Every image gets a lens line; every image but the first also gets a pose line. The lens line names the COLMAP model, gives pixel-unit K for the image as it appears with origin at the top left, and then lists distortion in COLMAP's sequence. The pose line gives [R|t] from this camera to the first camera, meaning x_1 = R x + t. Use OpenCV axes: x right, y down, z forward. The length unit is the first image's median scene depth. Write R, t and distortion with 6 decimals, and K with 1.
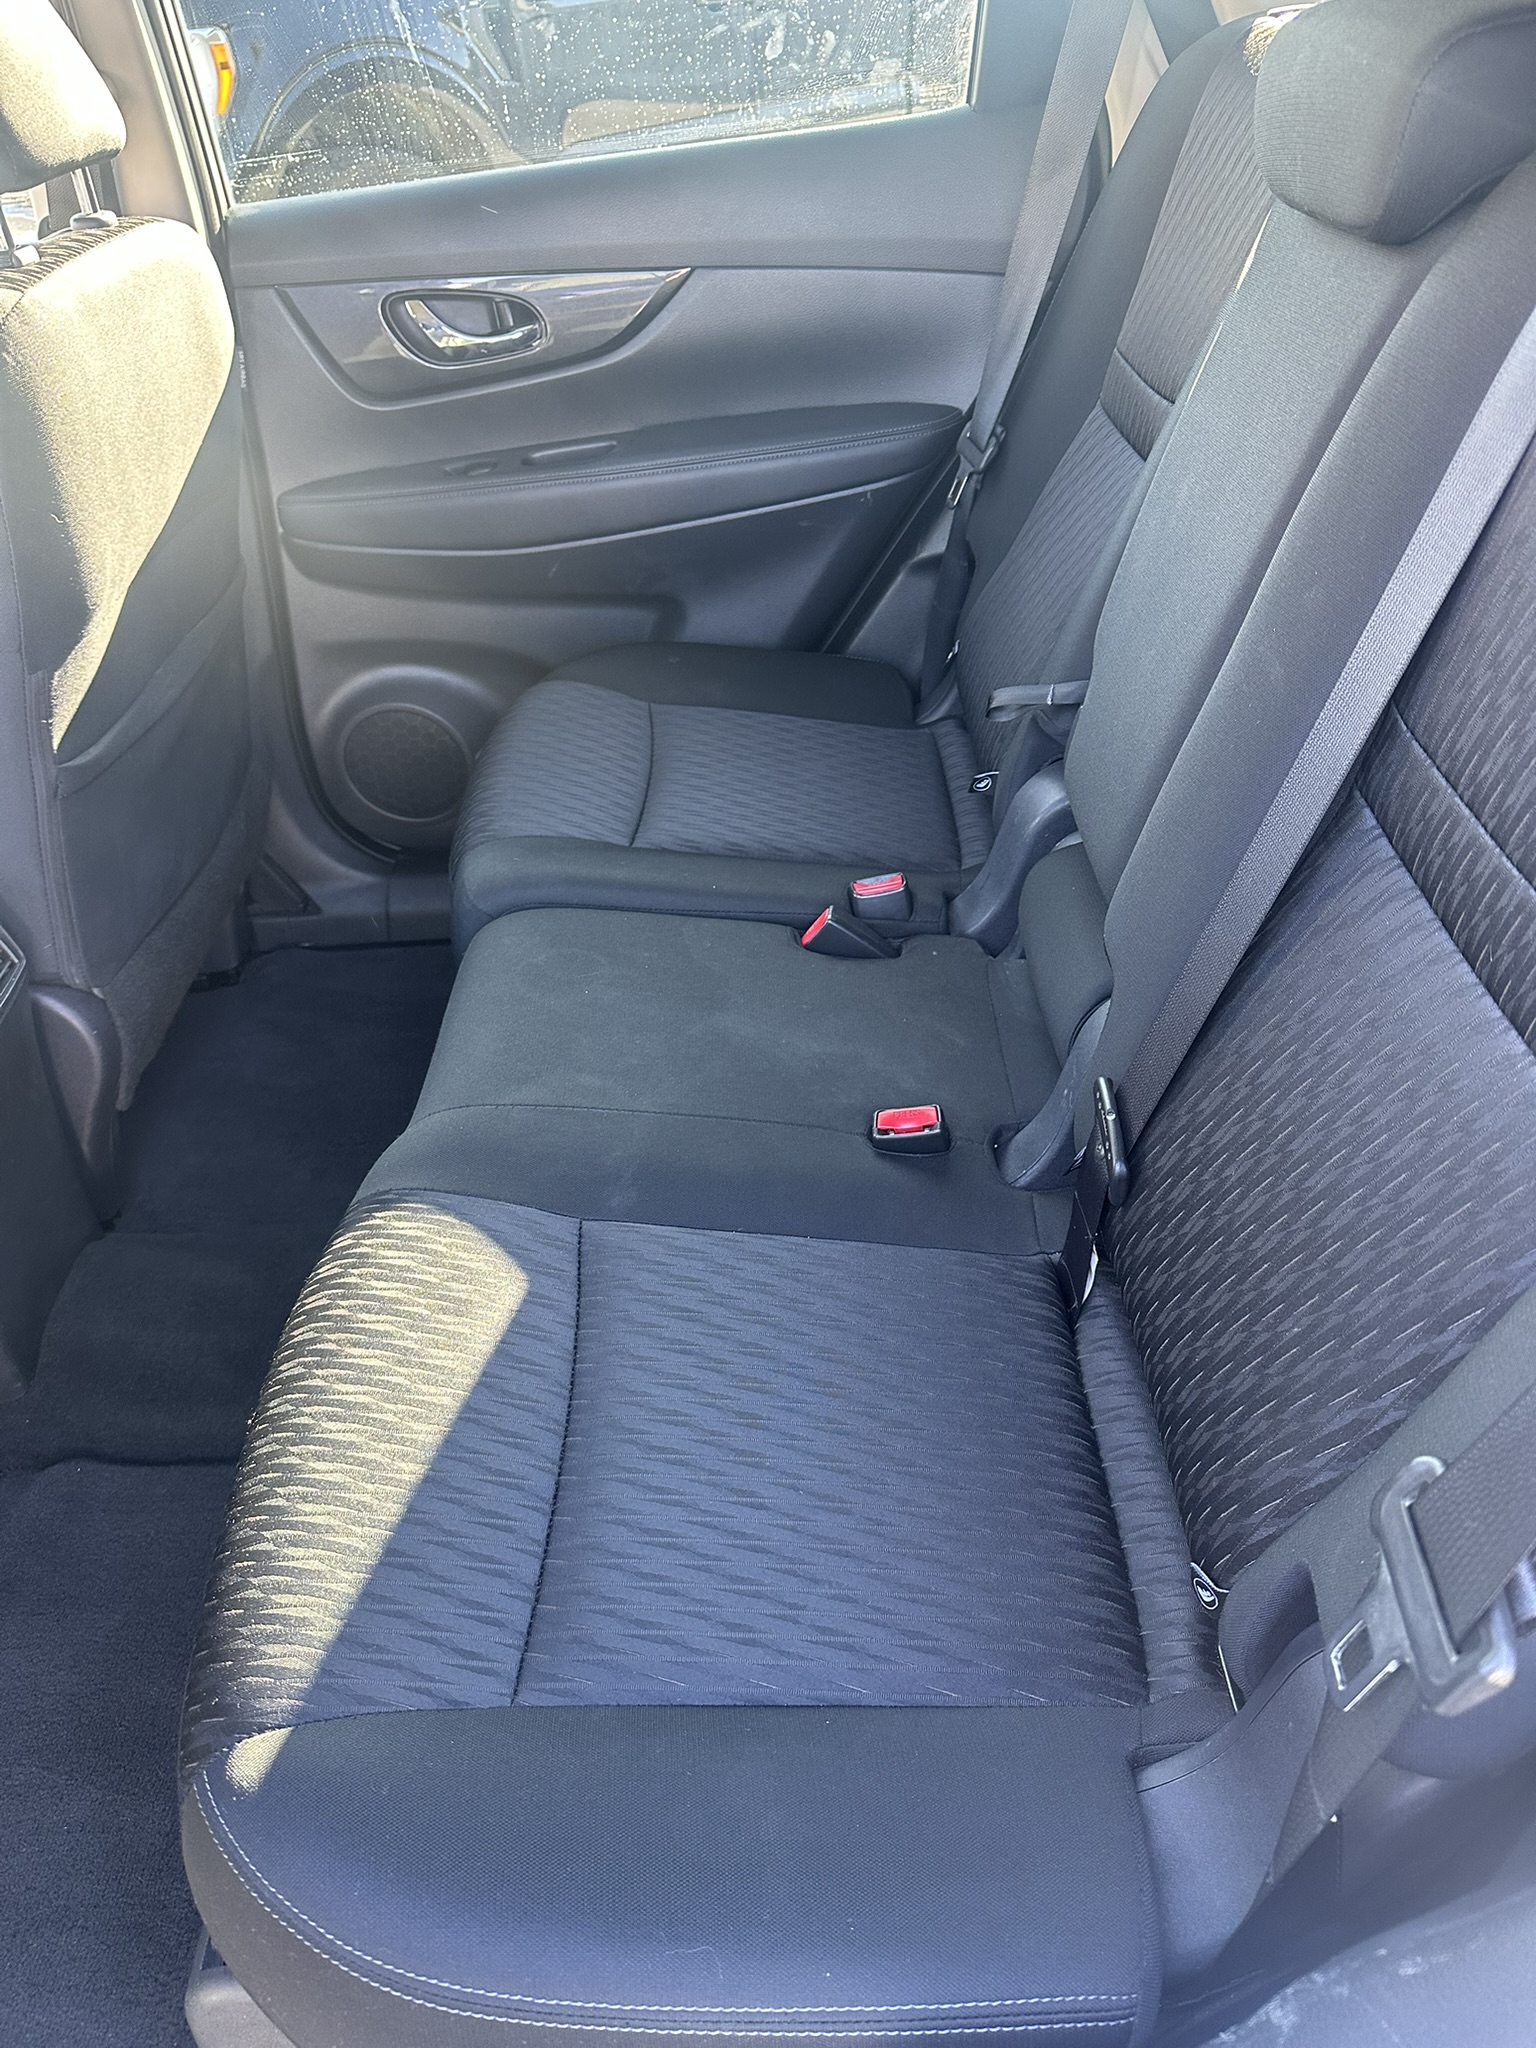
lens RADIAL K [[1466.6, 0, 768.0], [0, 1466.6, 1024.0], [0, 0, 1]] dist [0.025729, -0.046218]
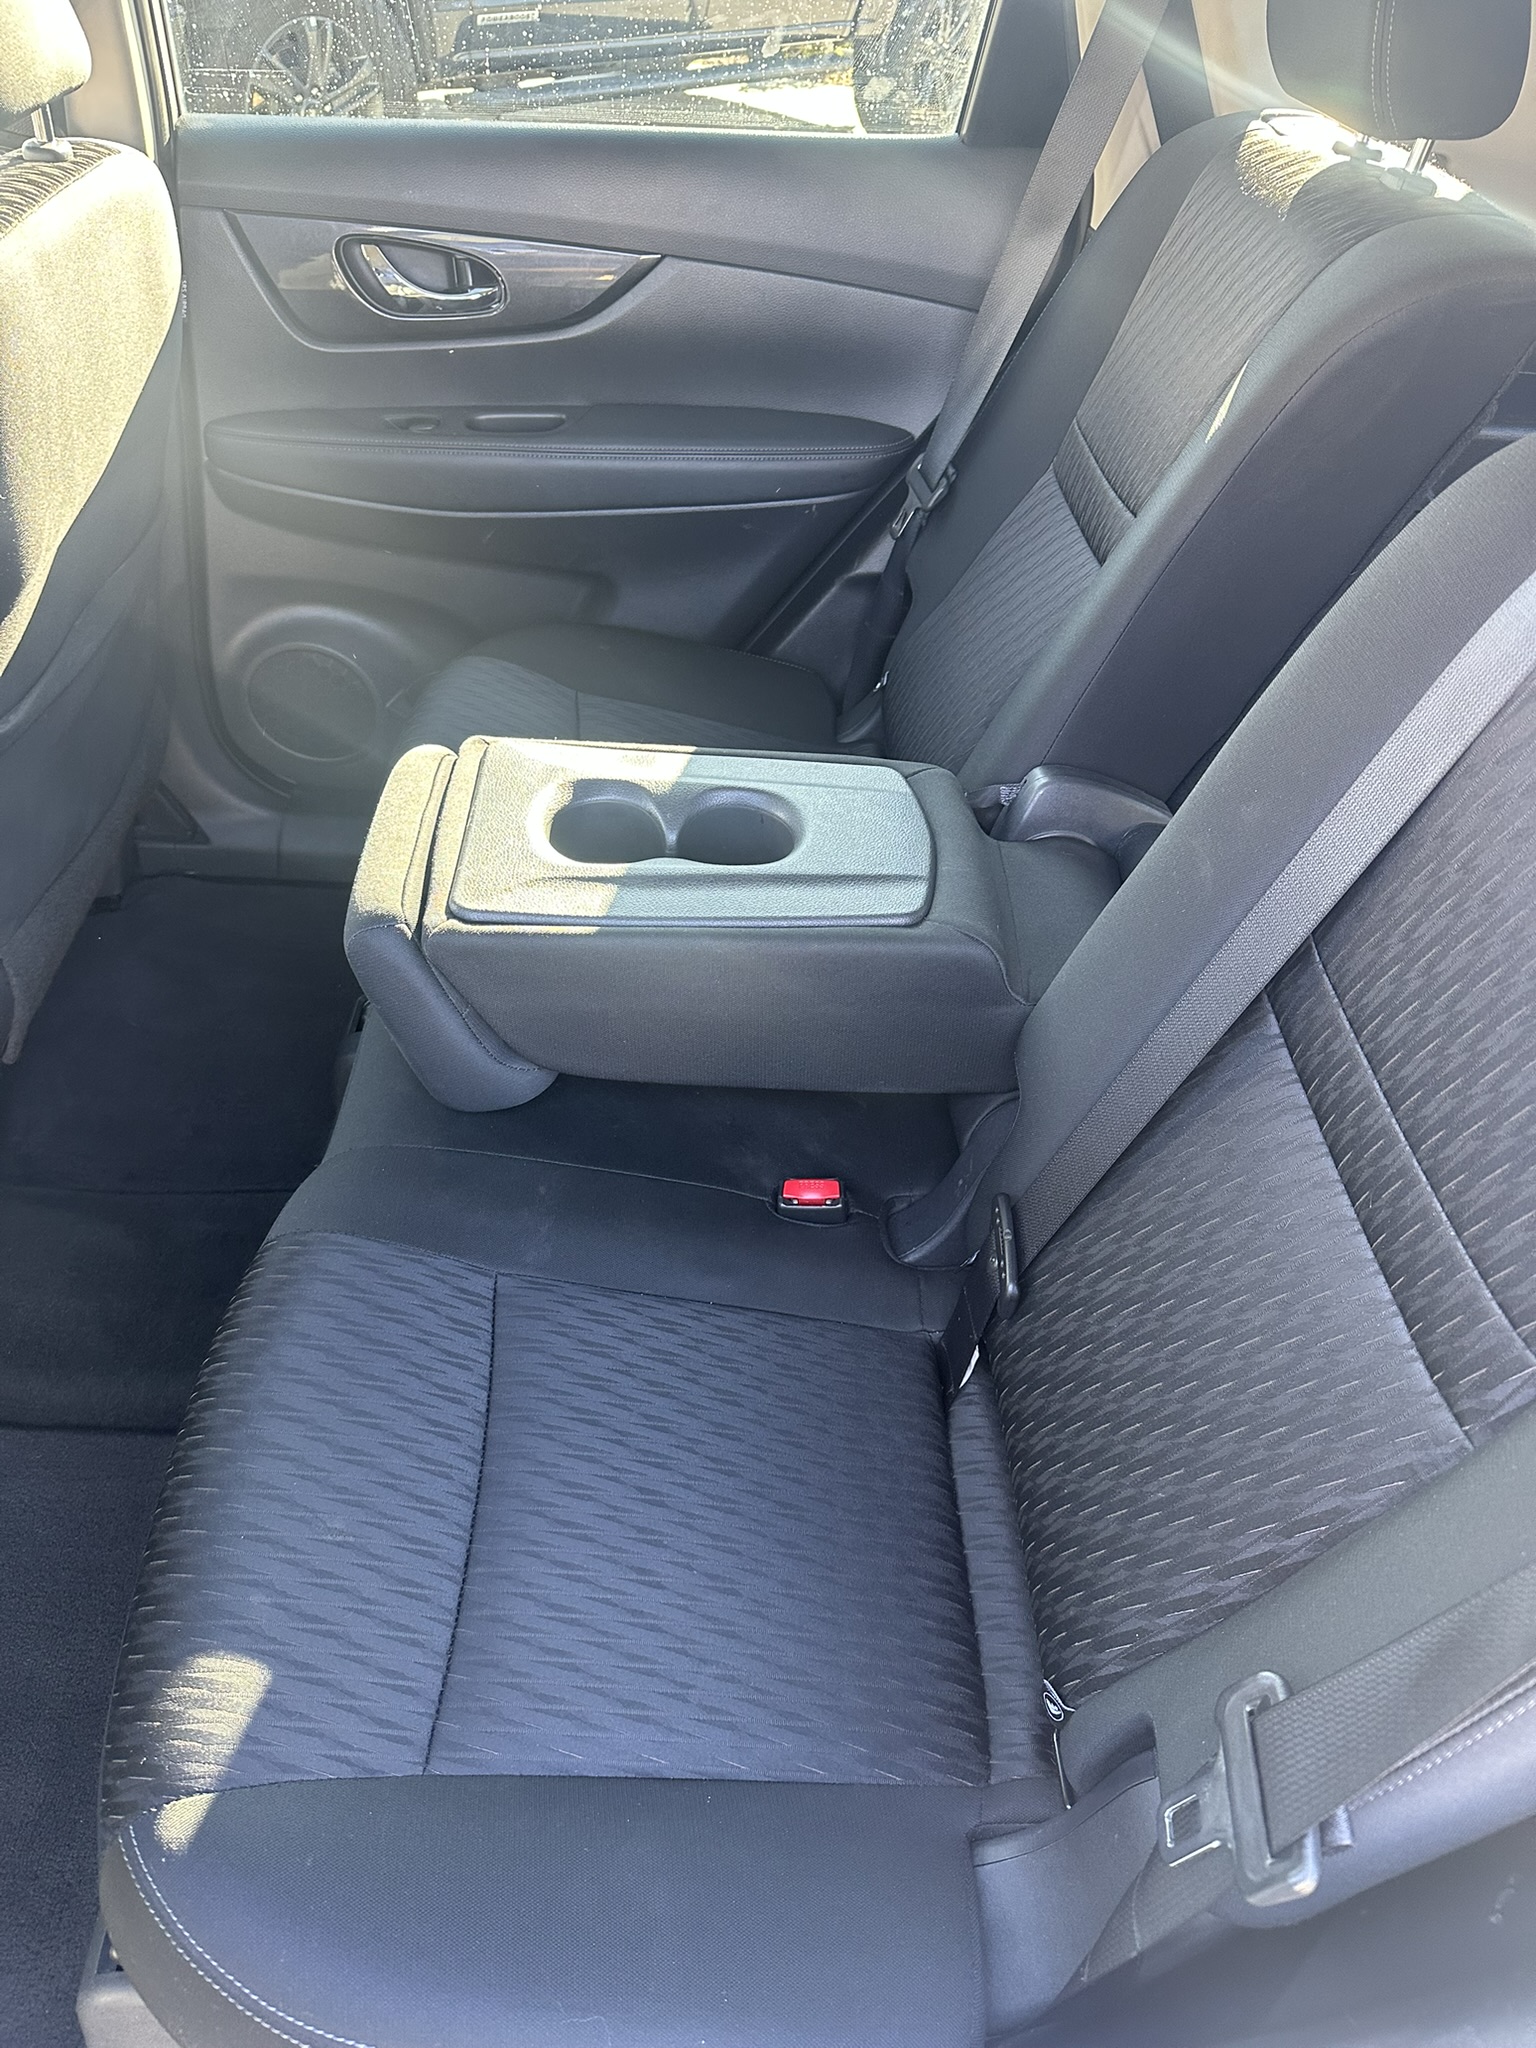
lens RADIAL K [[1475.0, 0, 768.0], [0, 1475.0, 1024.0], [0, 0, 1]] dist [-0.002879, -0.005344]
pose [[0.989595, 0.093355, 0.109487, -0.080286], [-0.102224, 0.991668, 0.078393, -0.172331], [-0.101256, -0.088770, 0.990892, -0.049868]]
